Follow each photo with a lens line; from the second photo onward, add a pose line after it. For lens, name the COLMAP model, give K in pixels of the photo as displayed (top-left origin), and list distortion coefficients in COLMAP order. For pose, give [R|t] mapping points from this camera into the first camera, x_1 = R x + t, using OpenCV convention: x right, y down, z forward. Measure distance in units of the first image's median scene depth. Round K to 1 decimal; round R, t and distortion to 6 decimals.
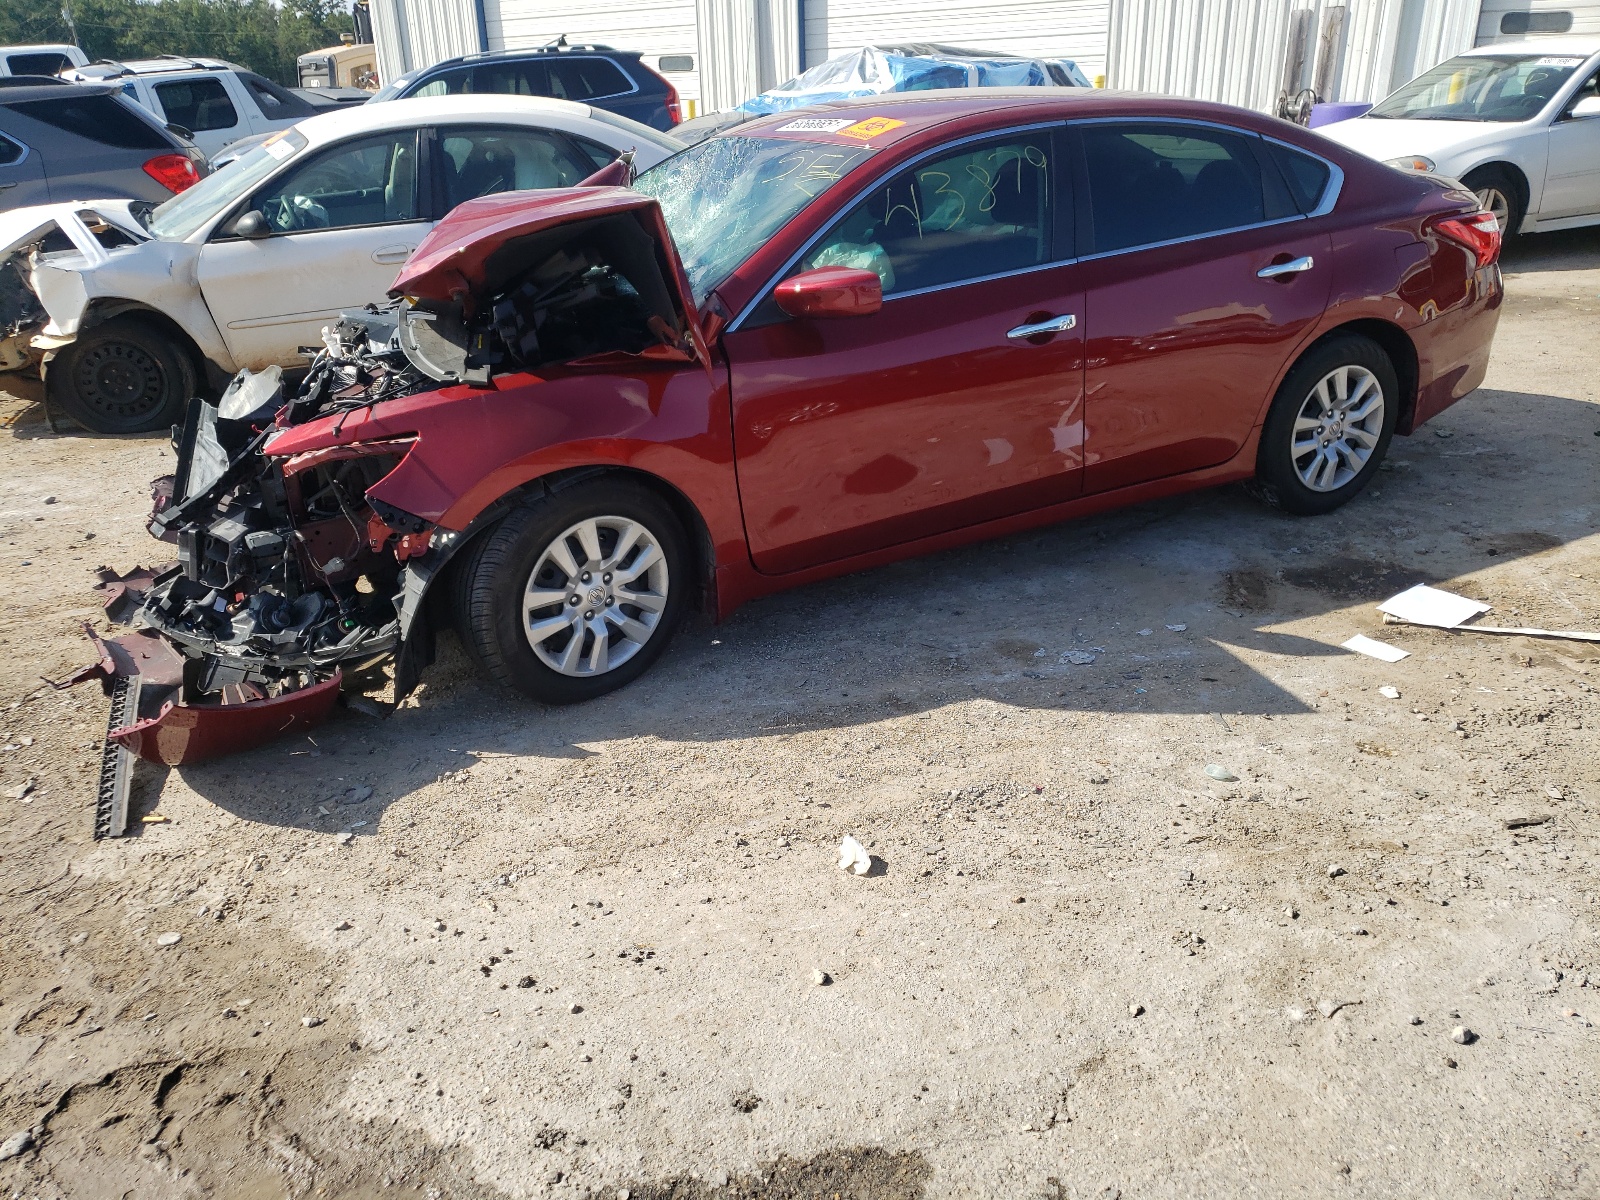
lens RADIAL K [[1210.5, 0, 797.8], [0, 1210.5, 600.3], [0, 0, 1]] dist [-0.000639, 0.000813]
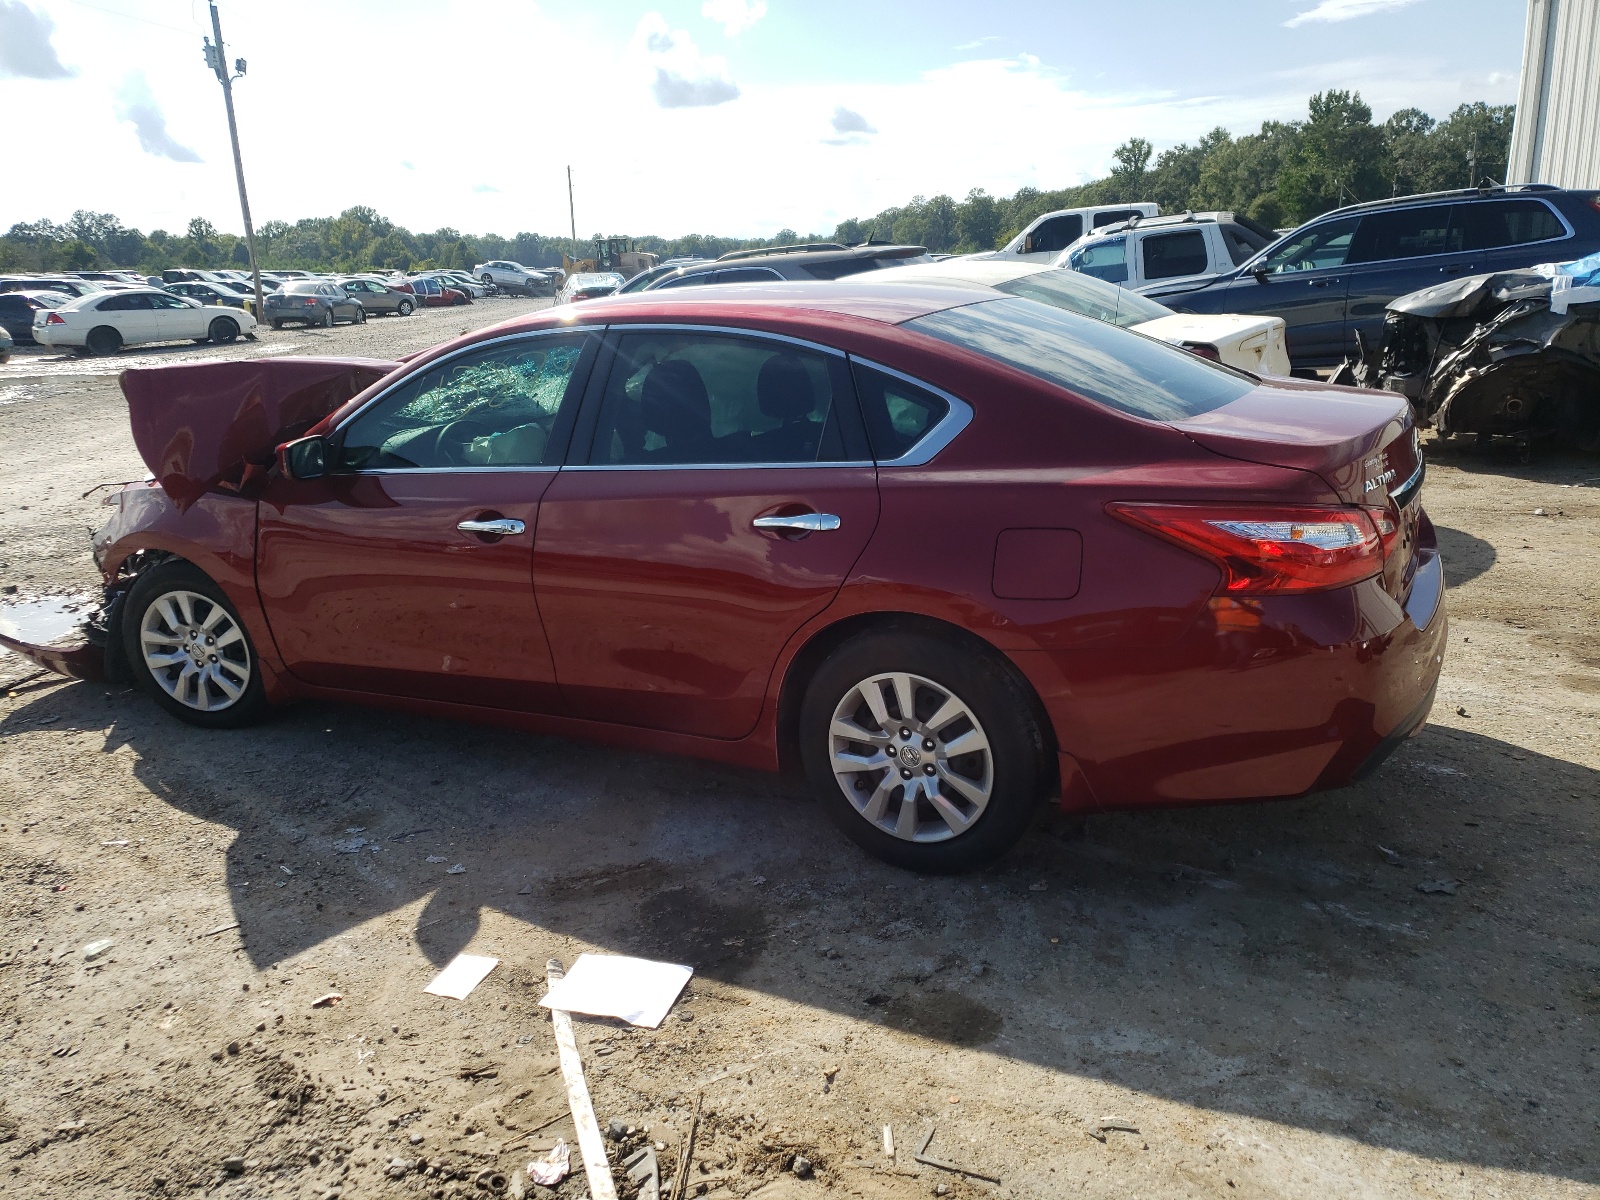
lens RADIAL K [[1210.5, 0, 797.2], [0, 1210.5, 598.5], [0, 0, 1]] dist [-0.000639, 0.000813]
pose [[0.600654, 0.231094, -0.765382, 1.084015], [-0.315186, 0.948230, 0.038951, -0.278078], [0.734760, 0.217842, 0.642396, 0.550085]]
